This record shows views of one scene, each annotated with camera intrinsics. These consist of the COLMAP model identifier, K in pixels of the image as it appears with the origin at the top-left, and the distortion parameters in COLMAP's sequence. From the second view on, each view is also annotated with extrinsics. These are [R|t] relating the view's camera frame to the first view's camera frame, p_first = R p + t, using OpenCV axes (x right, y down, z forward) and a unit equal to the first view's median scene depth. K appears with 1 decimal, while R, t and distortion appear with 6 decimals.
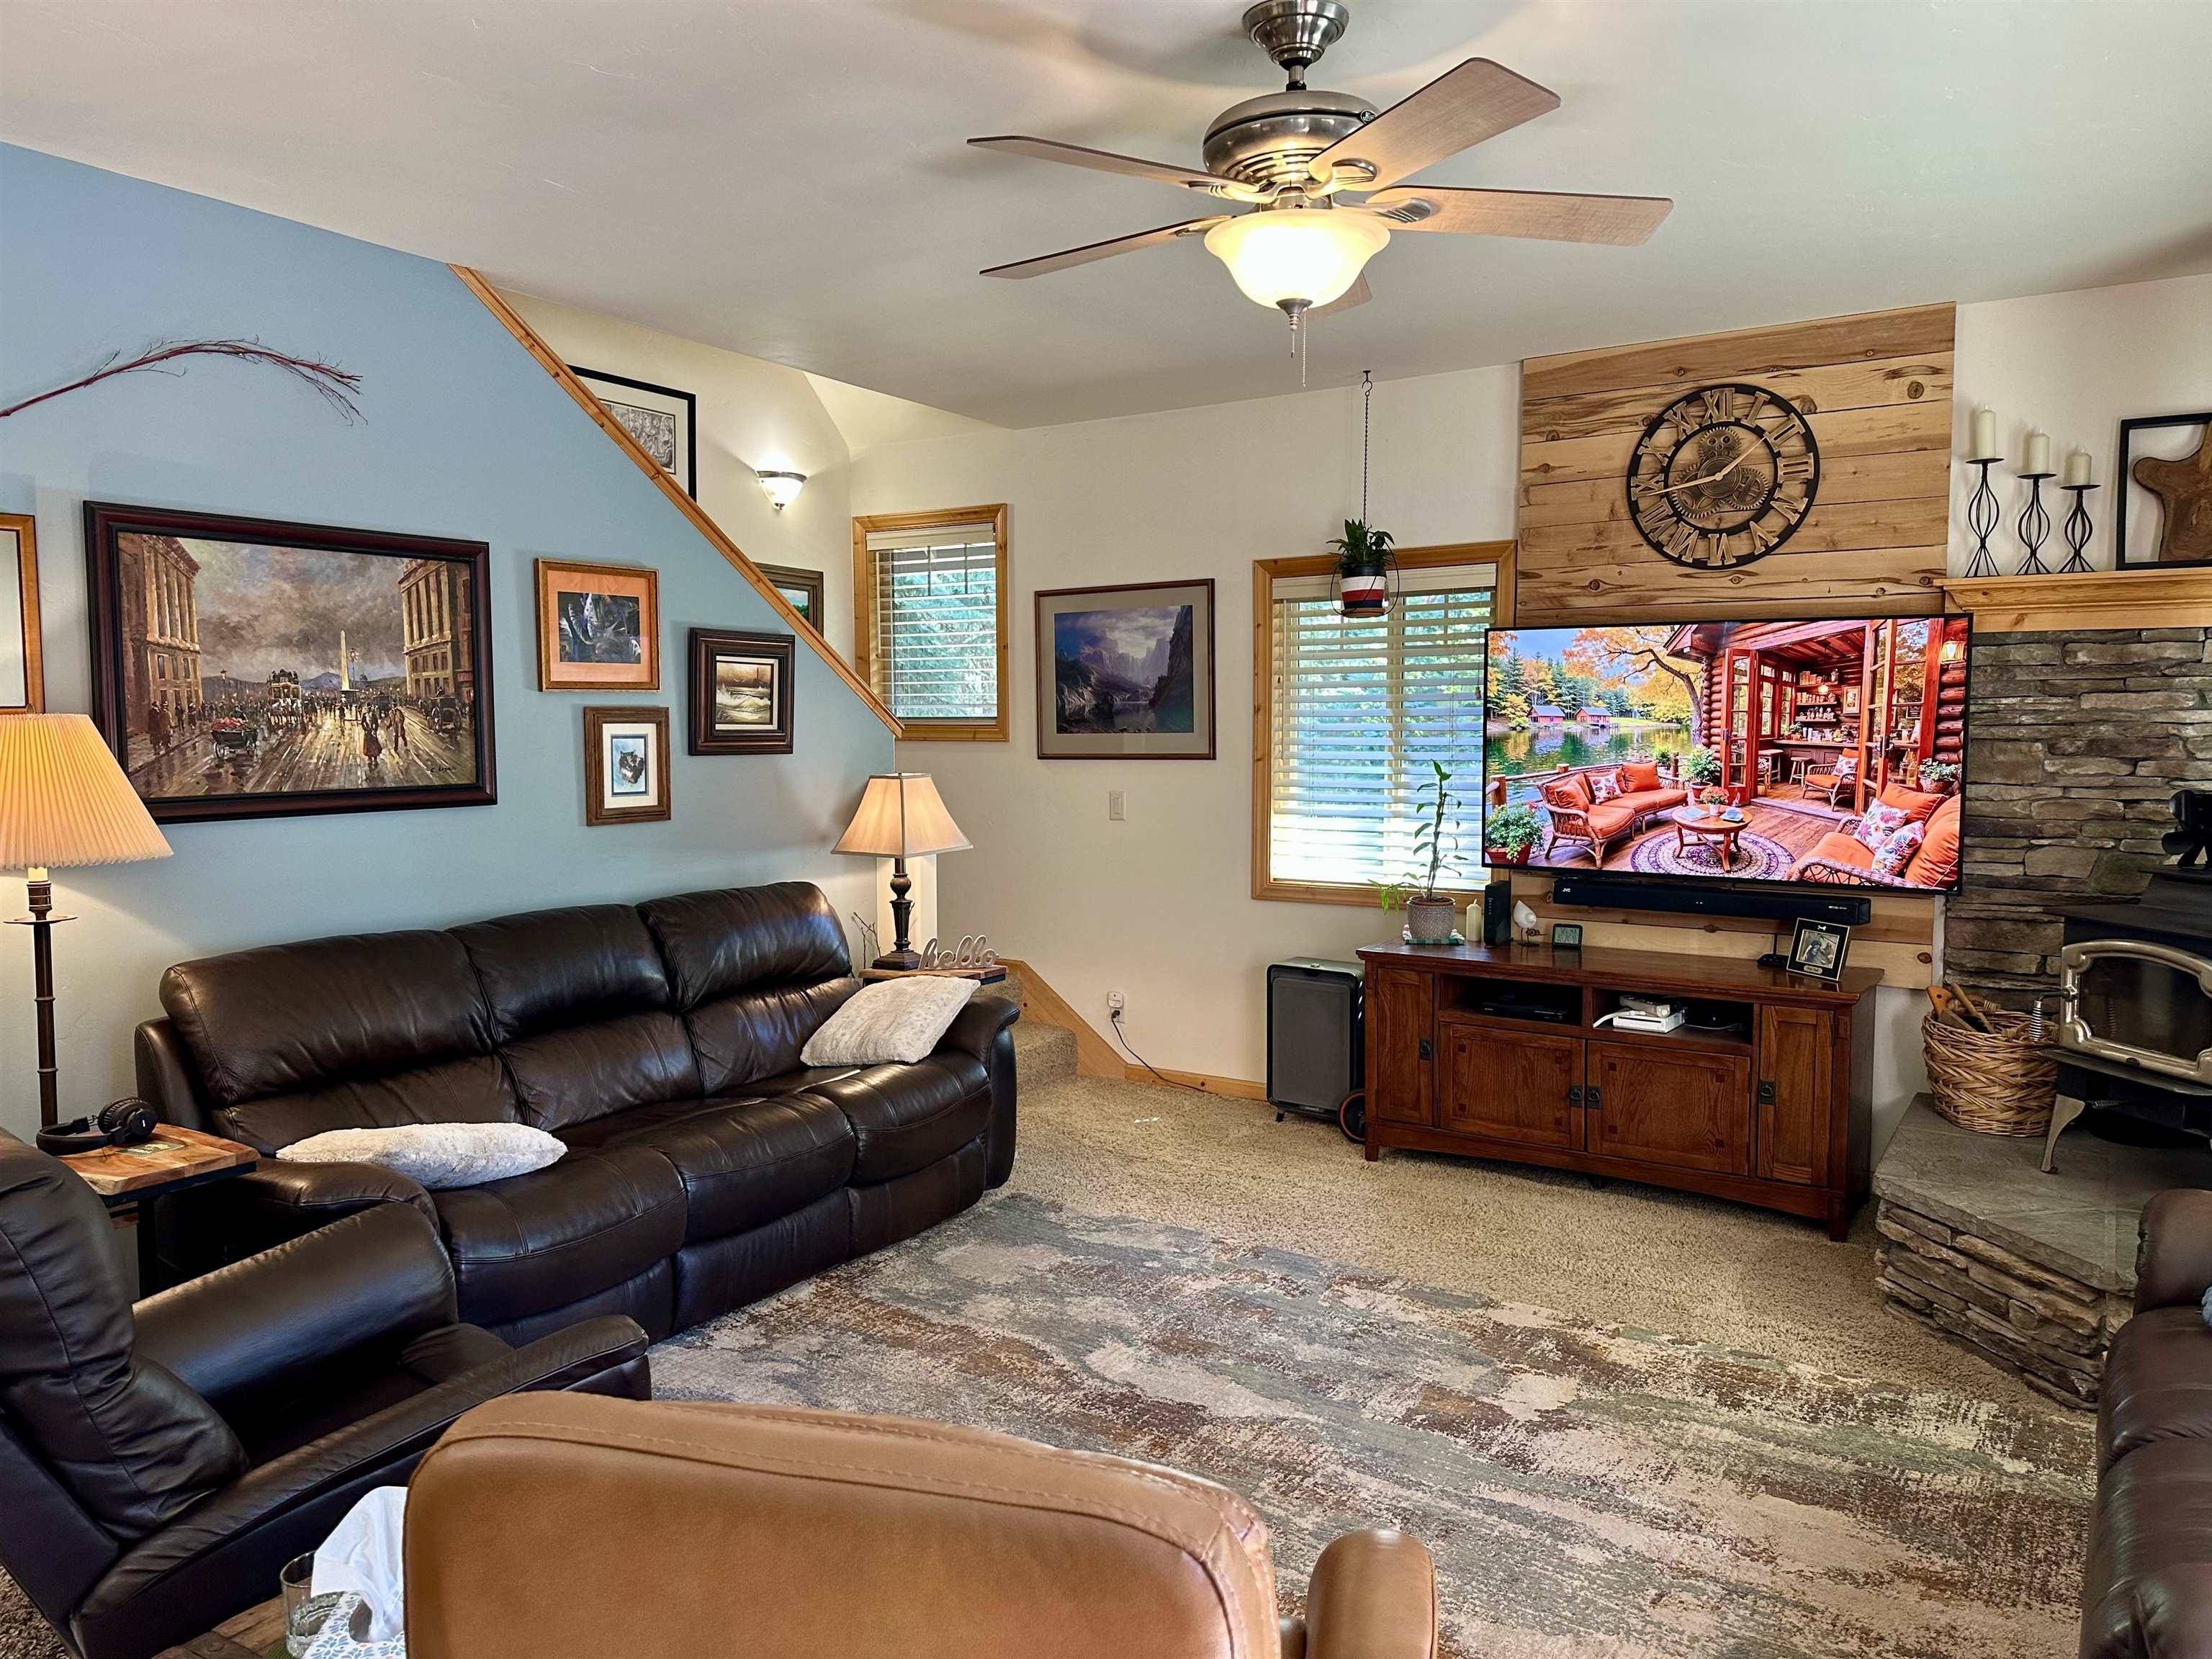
lens RADIAL K [[1553.8, 0, 1103.6], [0, 1553.8, 830.0], [0, 0, 1]] dist [0.078845, -0.106914]
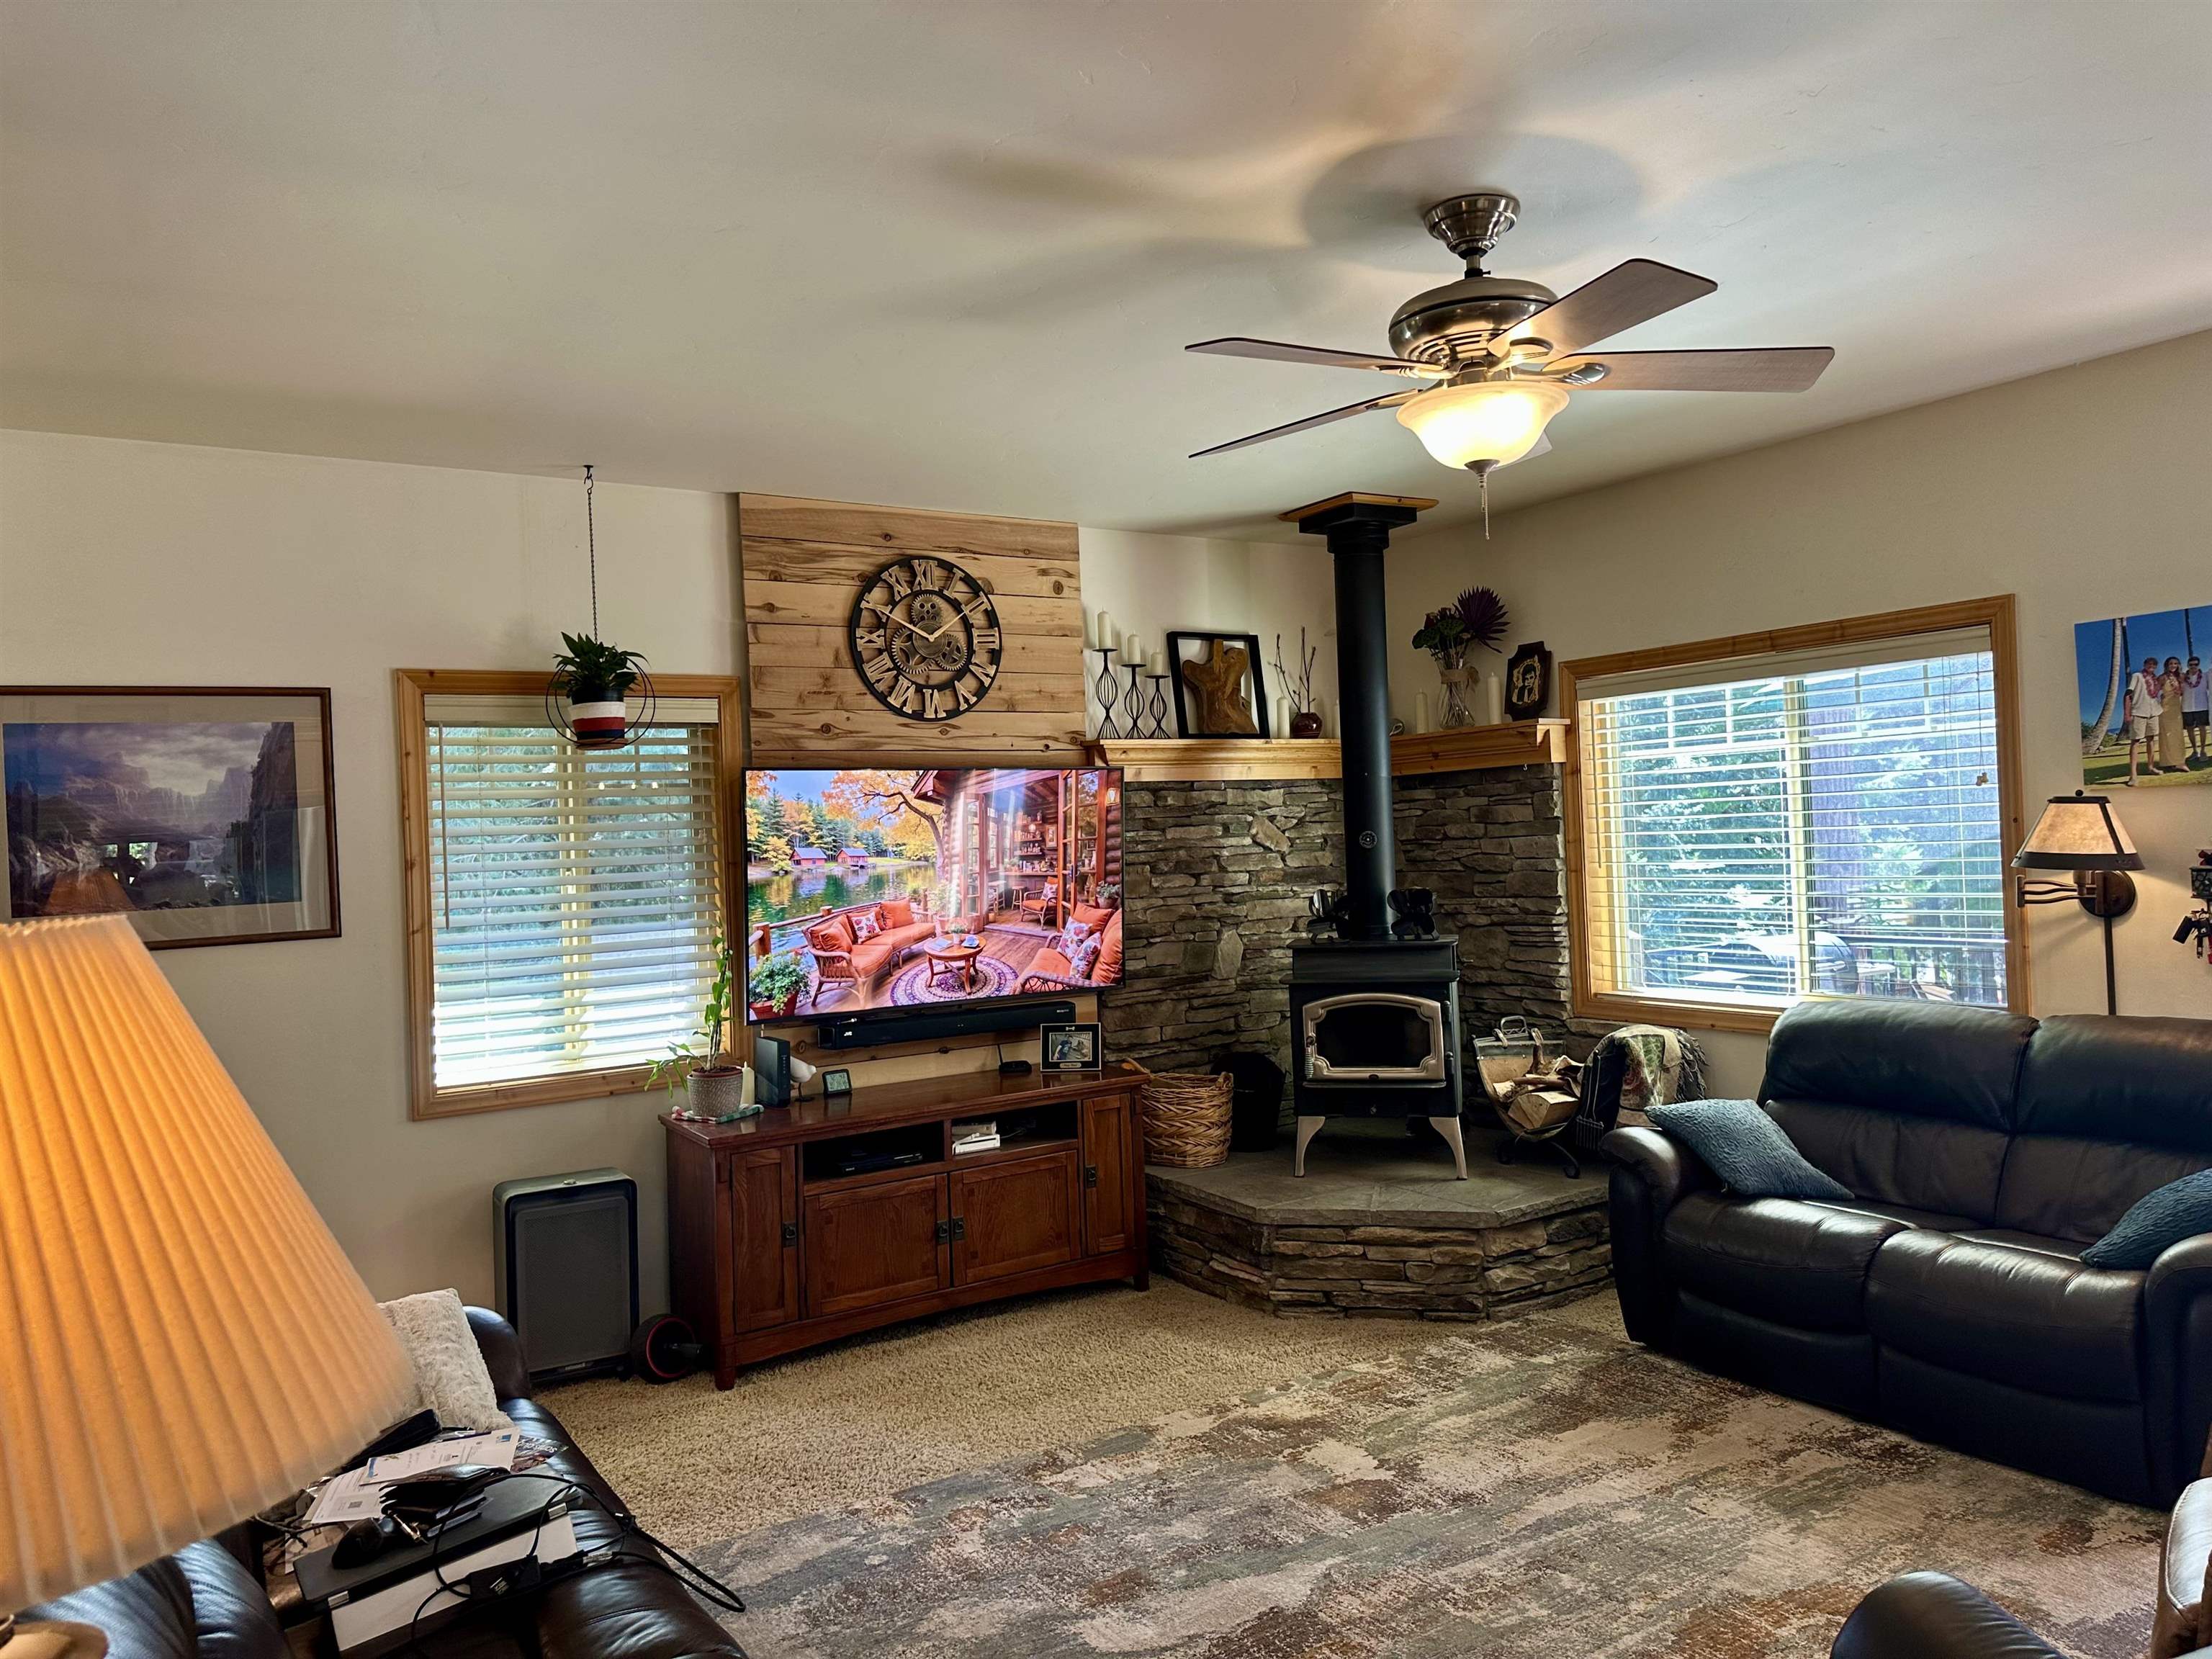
lens RADIAL K [[1553.8, 0, 1109.1], [0, 1553.8, 812.4], [0, 0, 1]] dist [0.078845, -0.106914]
pose [[0.408637, -0.000305, 0.912697, -0.617437], [0.104903, 0.993388, -0.046636, -0.043202], [-0.906648, 0.114802, 0.405968, 0.510732]]
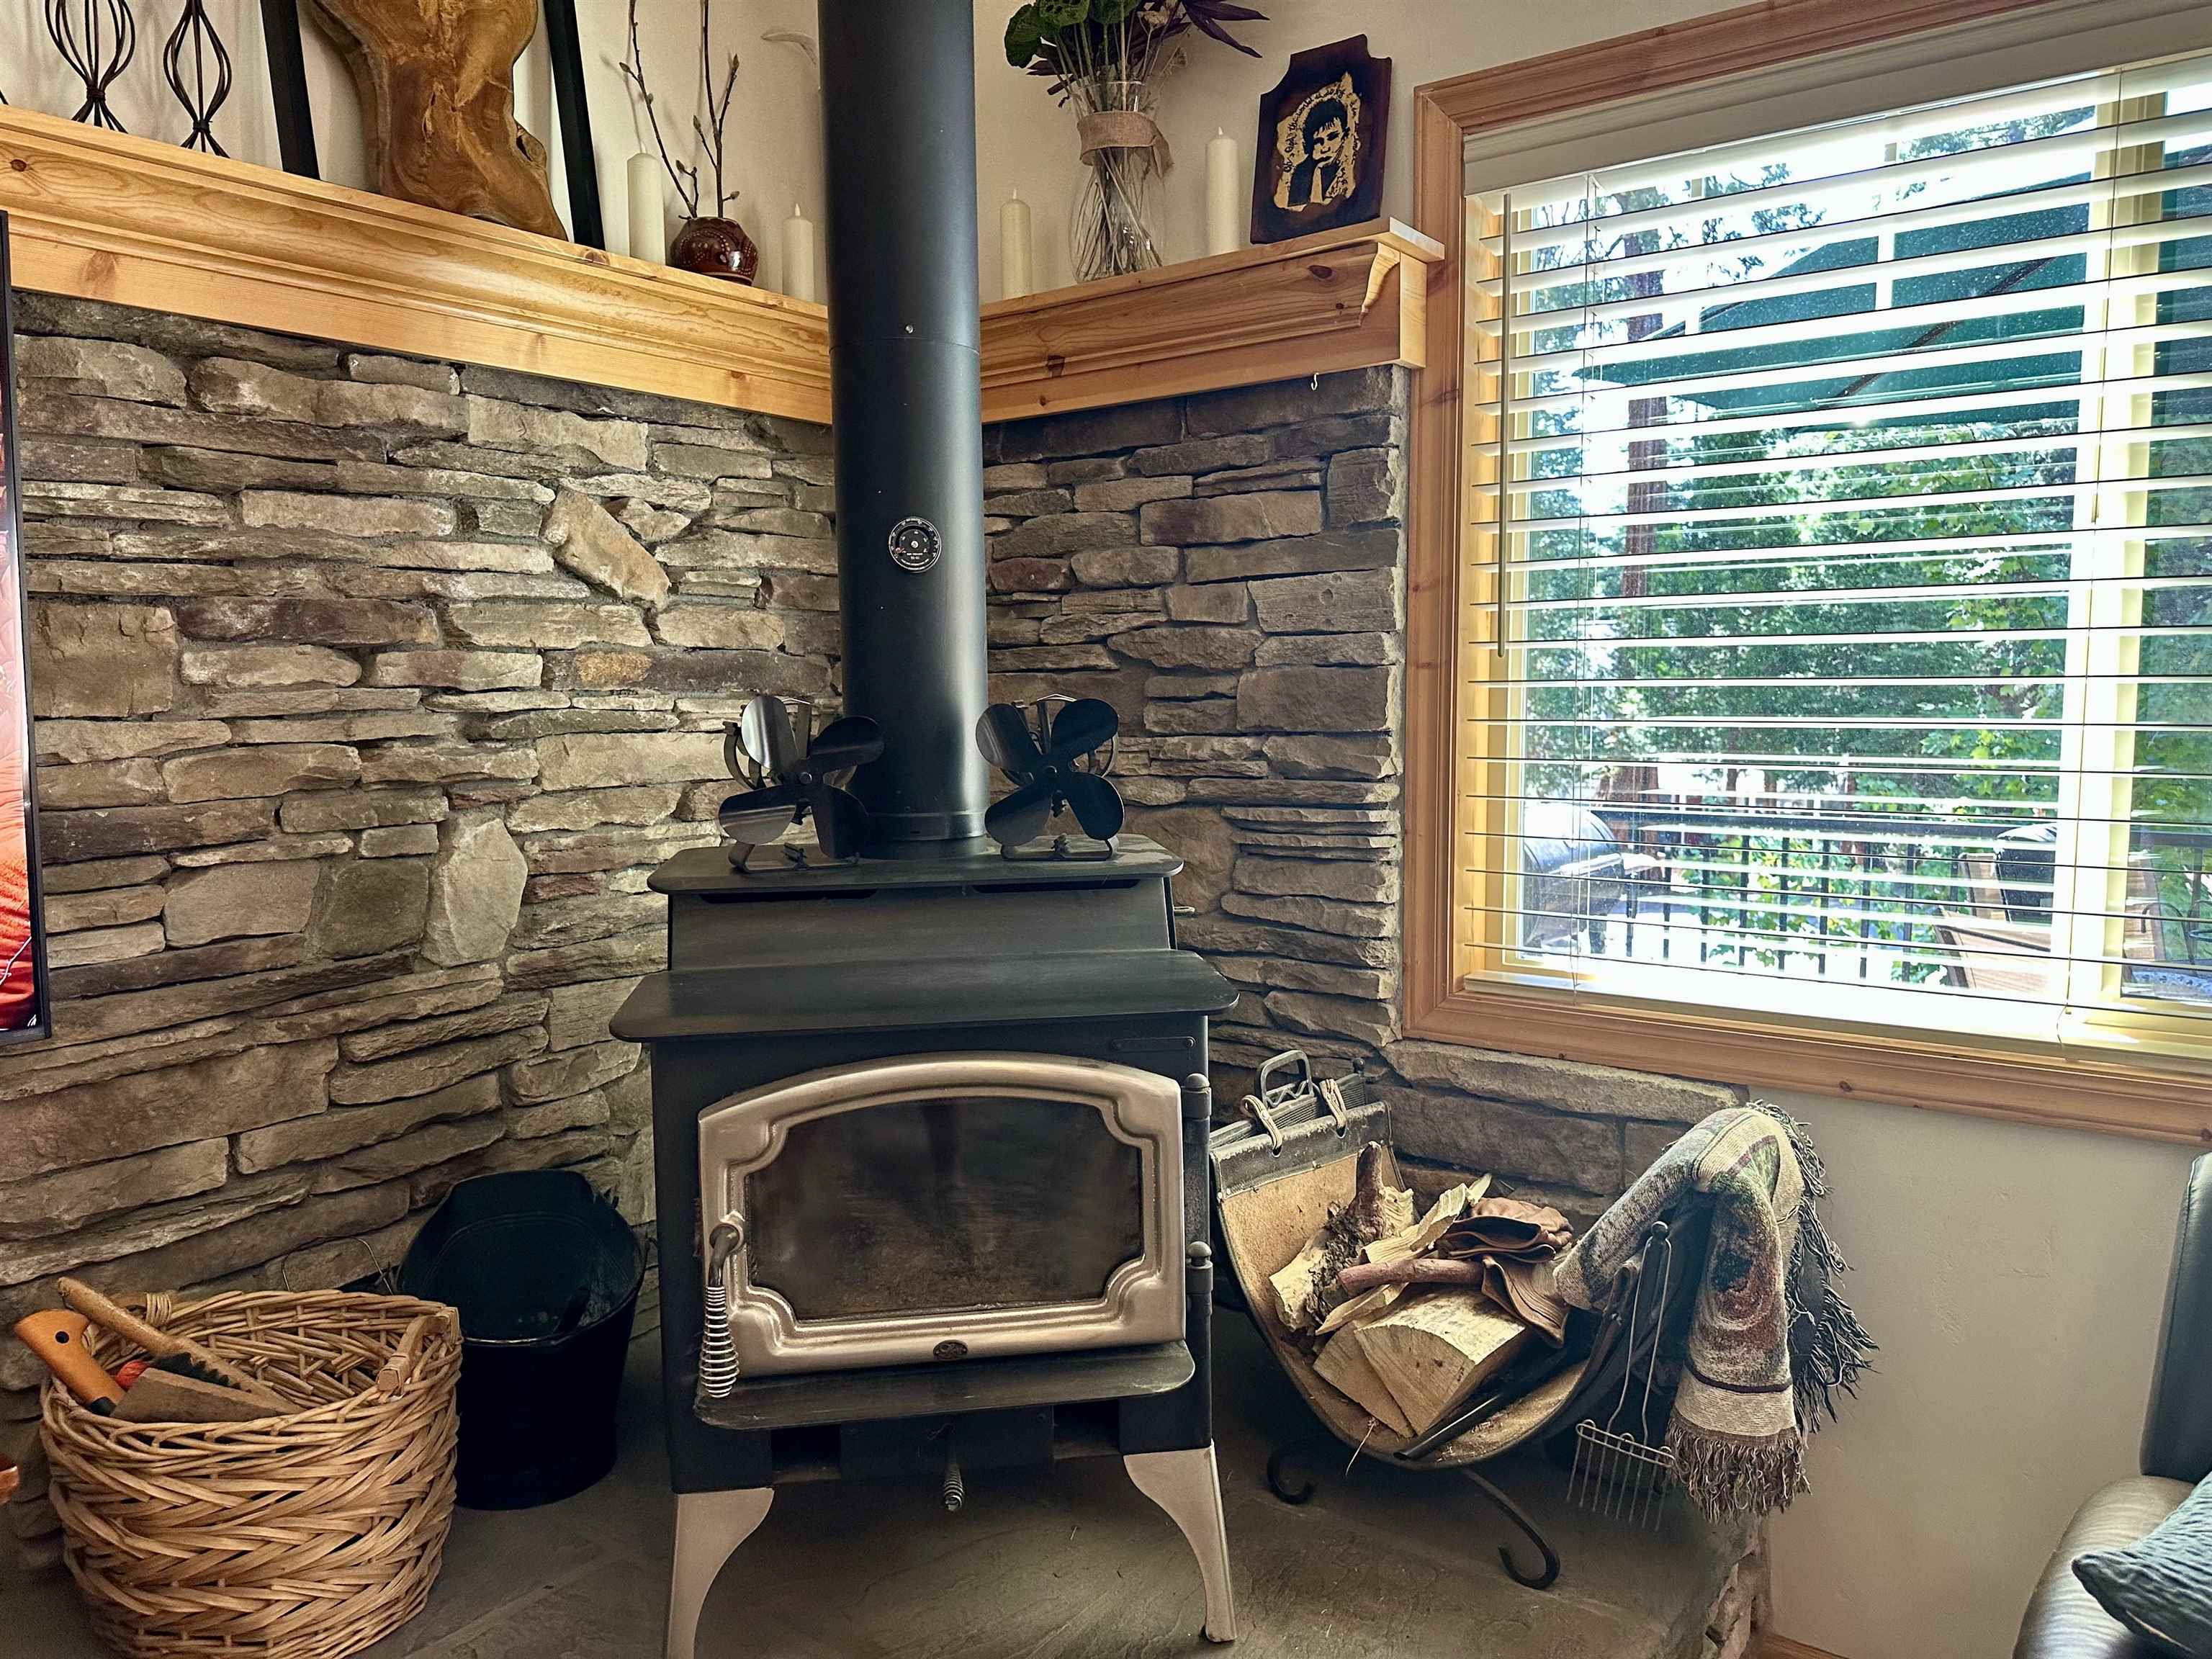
lens RADIAL K [[1553.8, 0, 1092.4], [0, 1553.8, 842.2], [0, 0, 1]] dist [0.078845, -0.106914]
pose [[0.057808, -0.105402, 0.992748, 0.220571], [0.084179, 0.991384, 0.100356, -0.018182], [-0.994772, 0.077767, 0.066182, 0.770215]]
